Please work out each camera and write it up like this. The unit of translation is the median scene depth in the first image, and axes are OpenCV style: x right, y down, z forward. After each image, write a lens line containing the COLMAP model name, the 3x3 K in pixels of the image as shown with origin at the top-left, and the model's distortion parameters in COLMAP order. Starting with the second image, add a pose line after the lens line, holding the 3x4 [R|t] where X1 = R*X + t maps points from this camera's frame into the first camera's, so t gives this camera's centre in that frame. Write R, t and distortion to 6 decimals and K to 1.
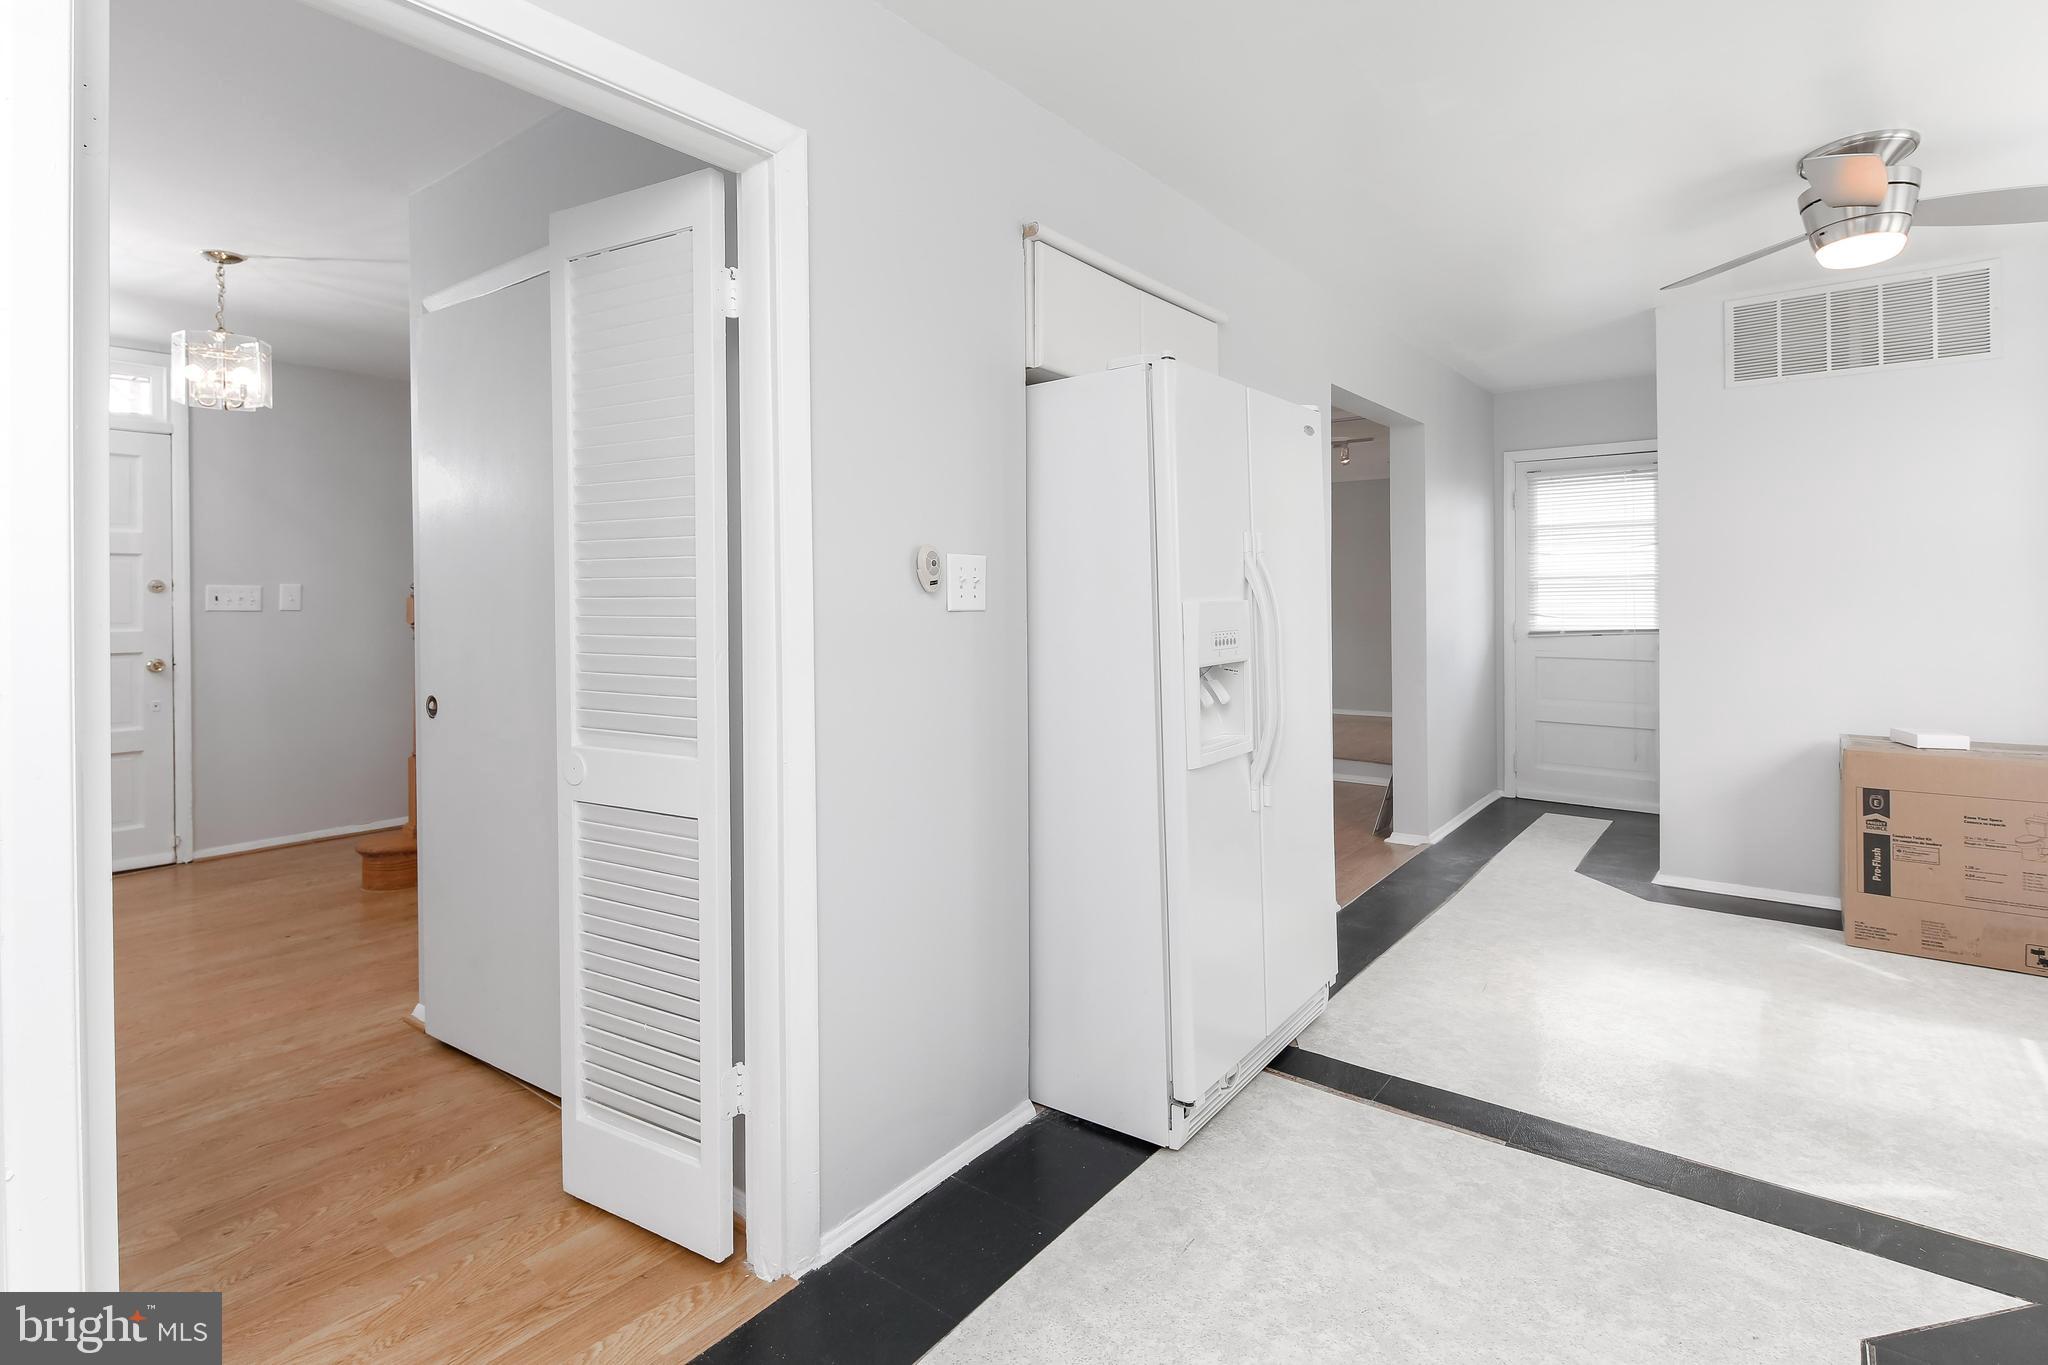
lens RADIAL K [[1000.1, 0, 1027.9], [0, 1000.1, 600.7], [0, 0, 1]] dist [0.000590, -0.000632]
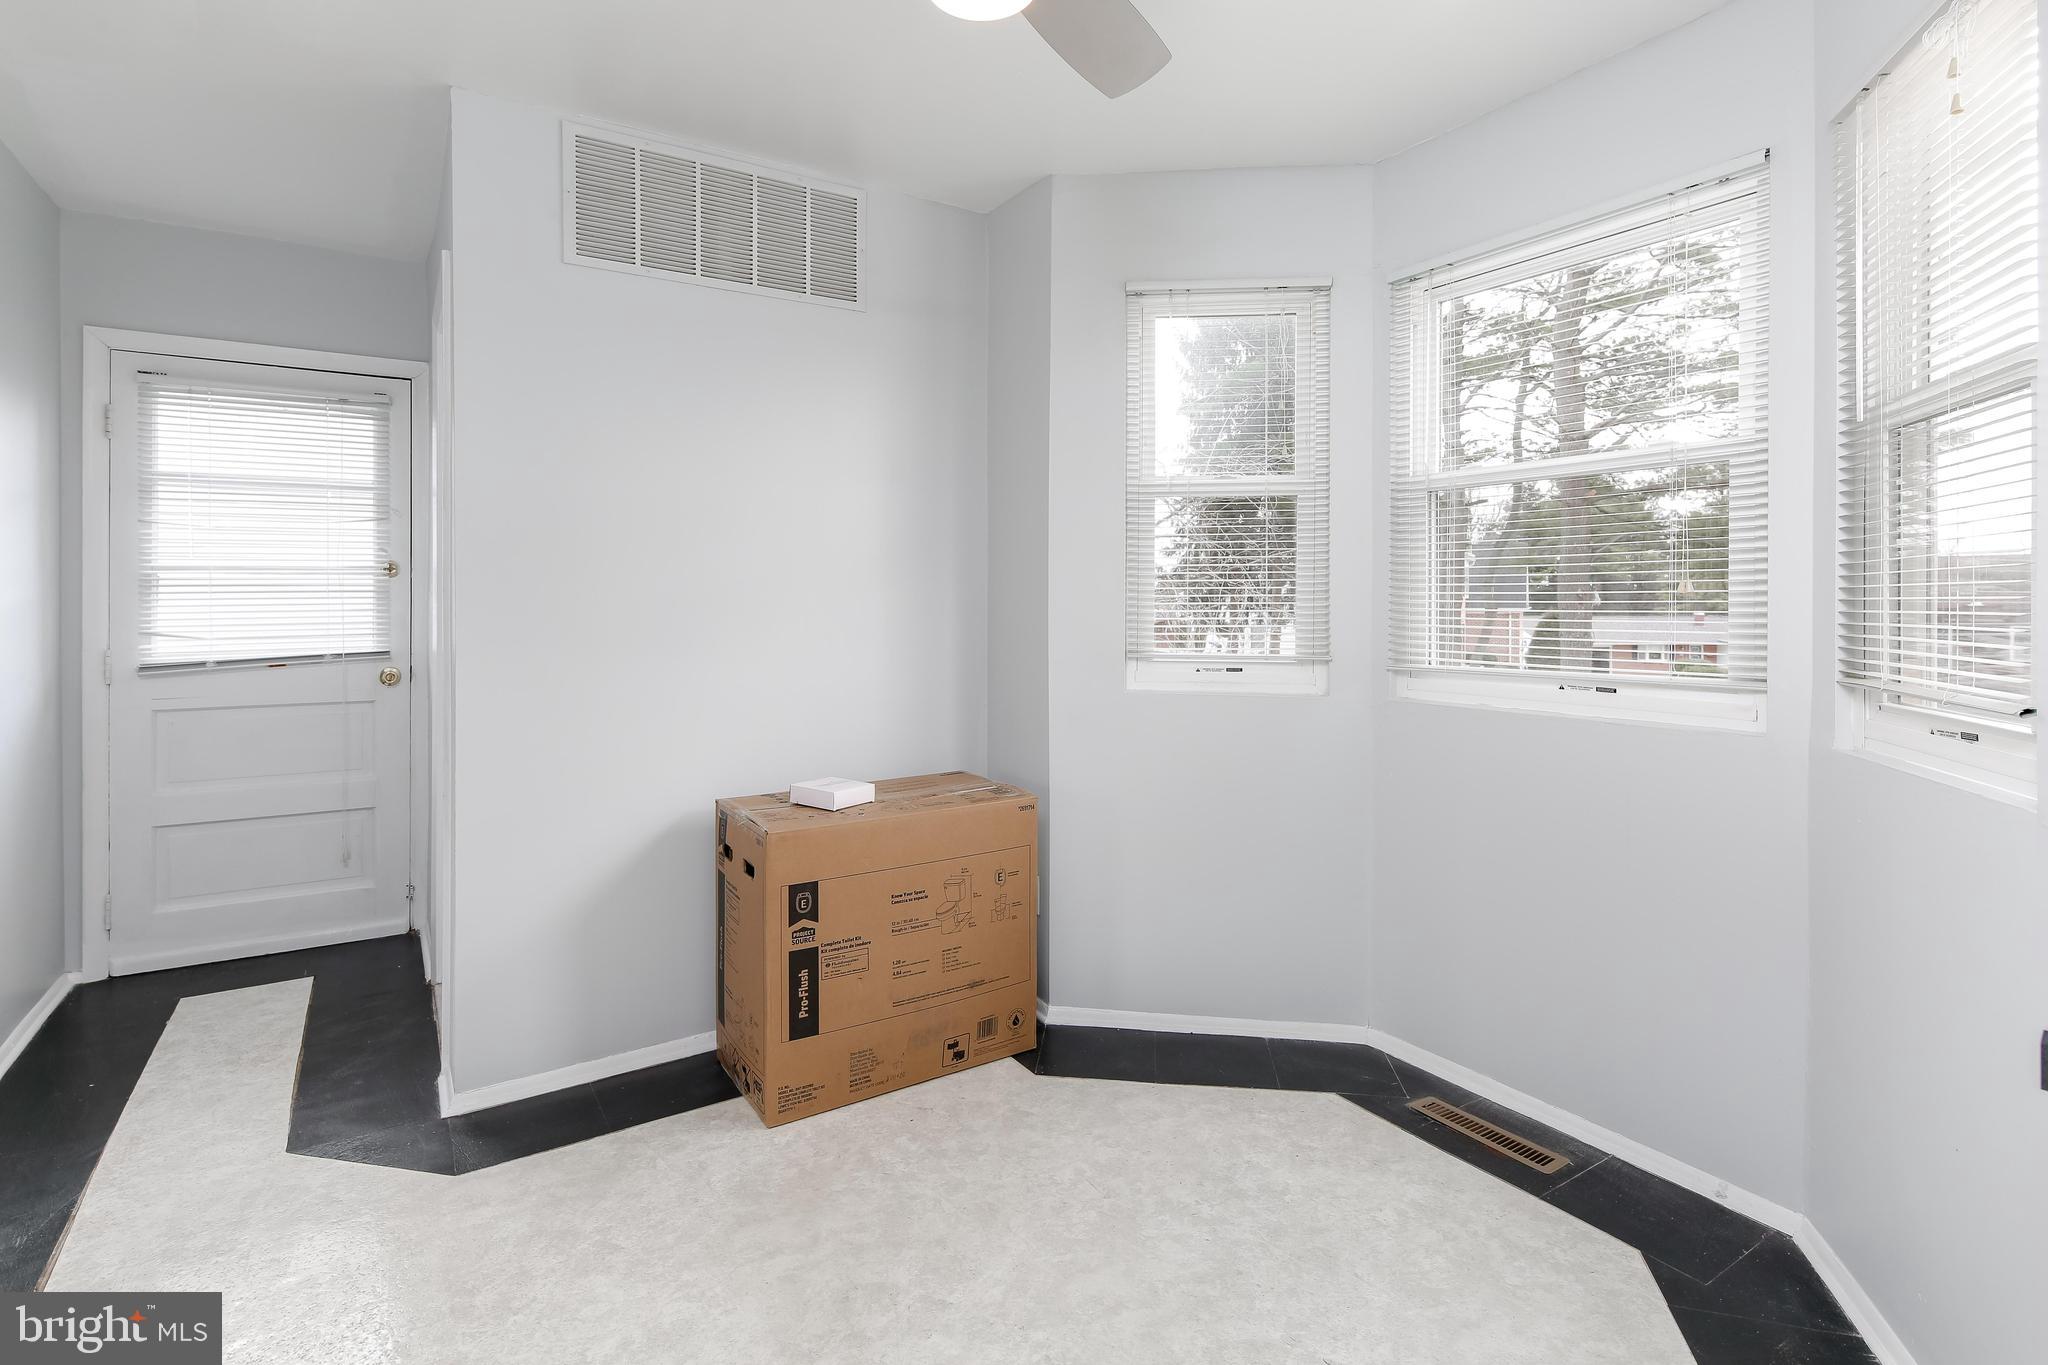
lens RADIAL K [[987.0, 0, 1037.8], [0, 987.0, 596.1], [0, 0, 1]] dist [-0.002328, -0.001916]
pose [[0.320191, 0.005322, 0.947338, 0.257388], [0.002985, 0.999974, -0.006627, -0.003080], [-0.947348, 0.004950, 0.320167, 0.625236]]
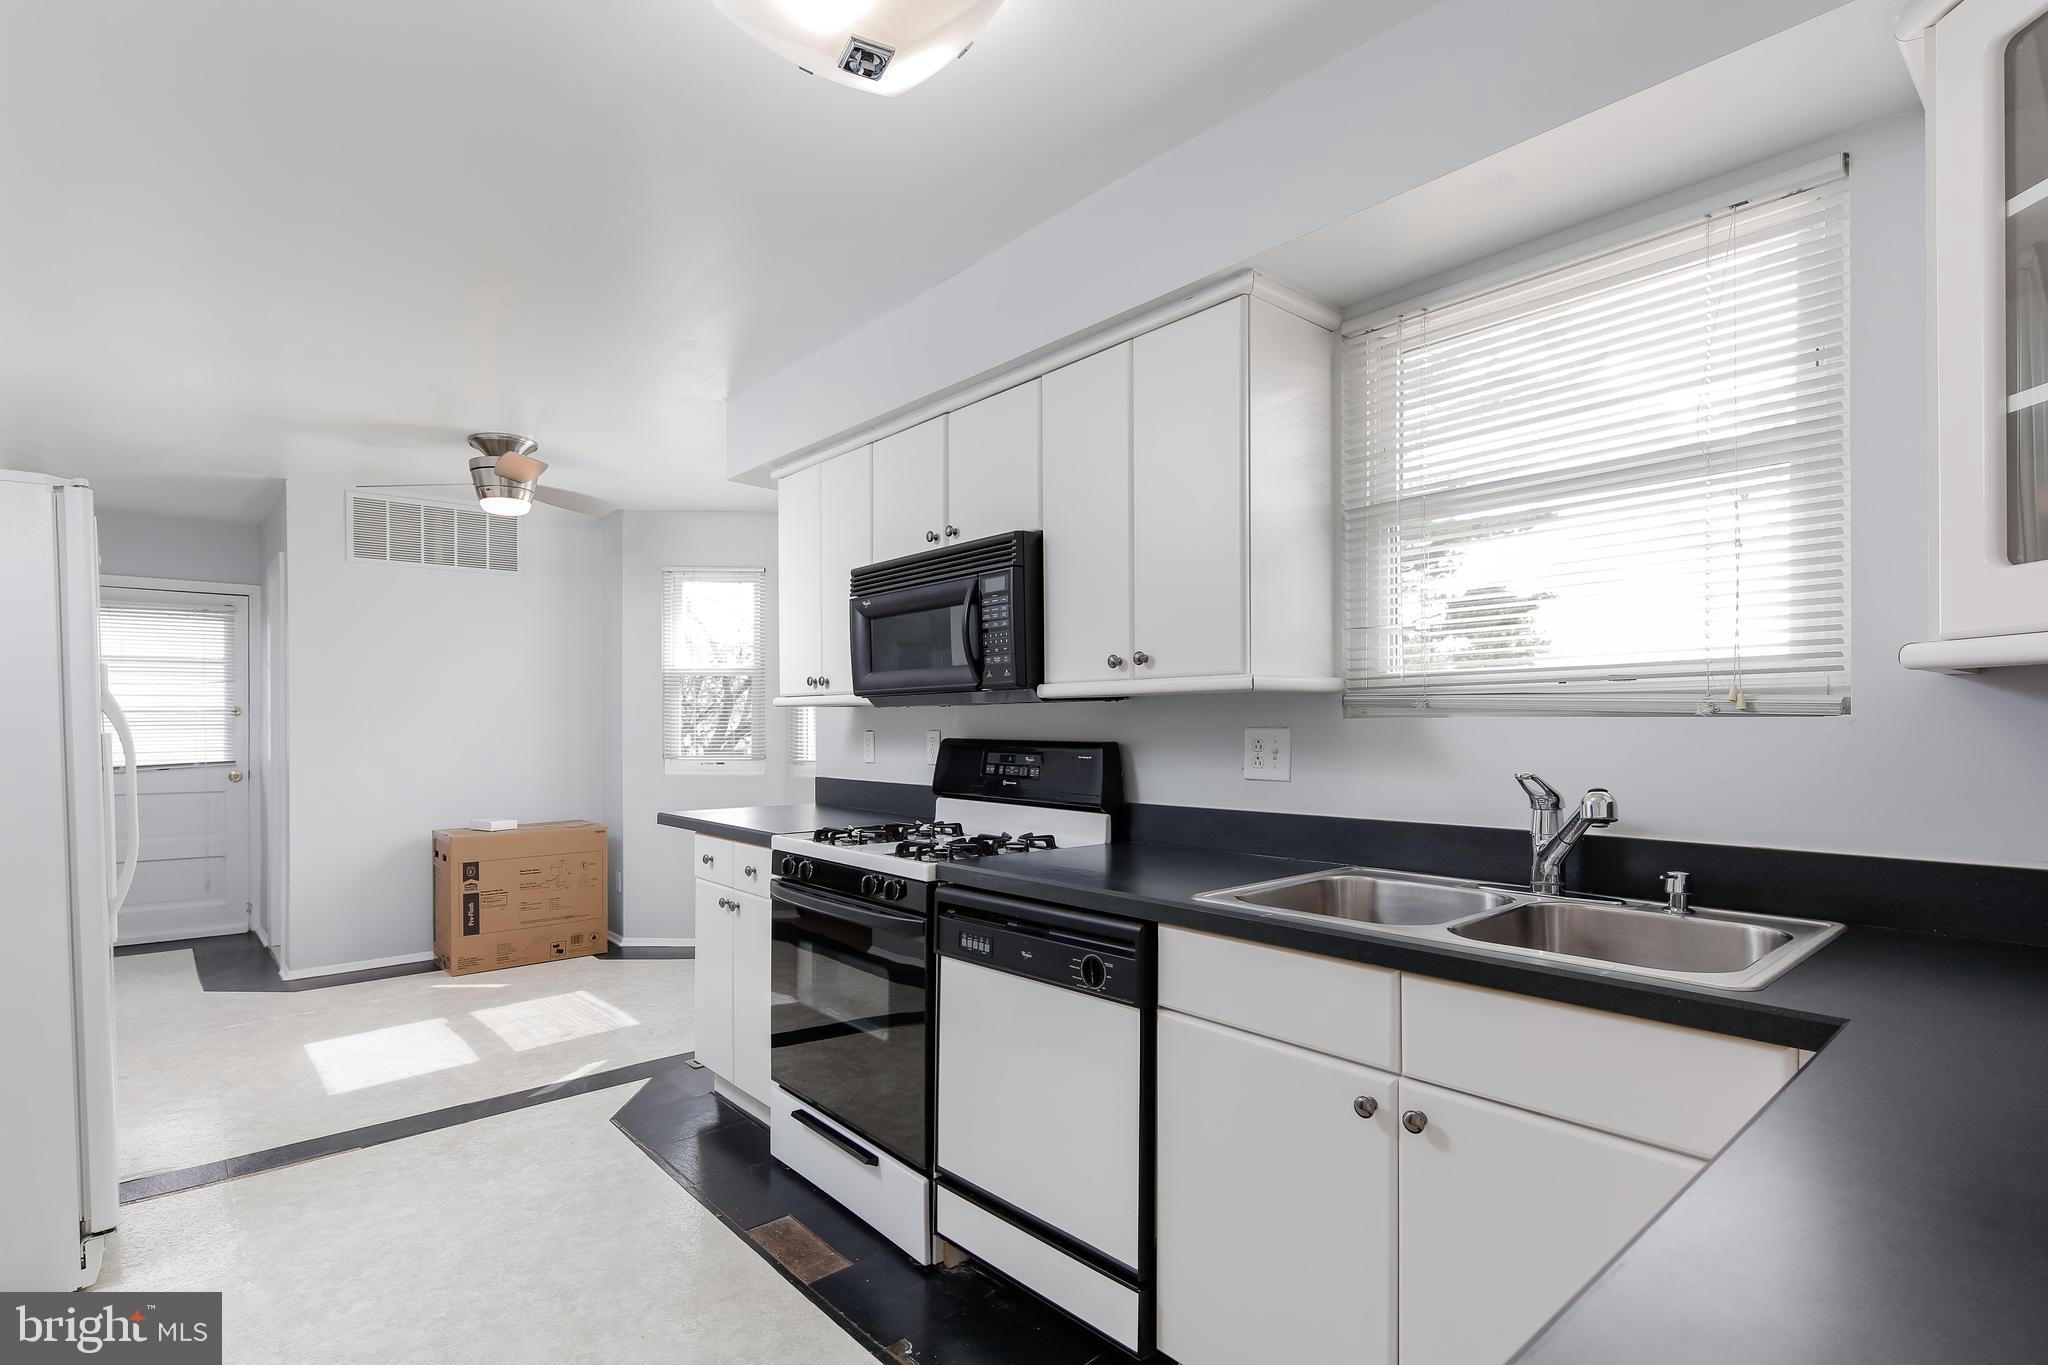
lens RADIAL K [[1000.5, 0, 1049.7], [0, 1000.5, 718.5], [0, 0, 1]] dist [-0.004820, -0.000950]
pose [[0.171992, 0.008603, 0.985061, -0.428680], [0.009076, 0.999906, -0.010317, 0.002774], [-0.985056, 0.010715, 0.171898, -0.075021]]
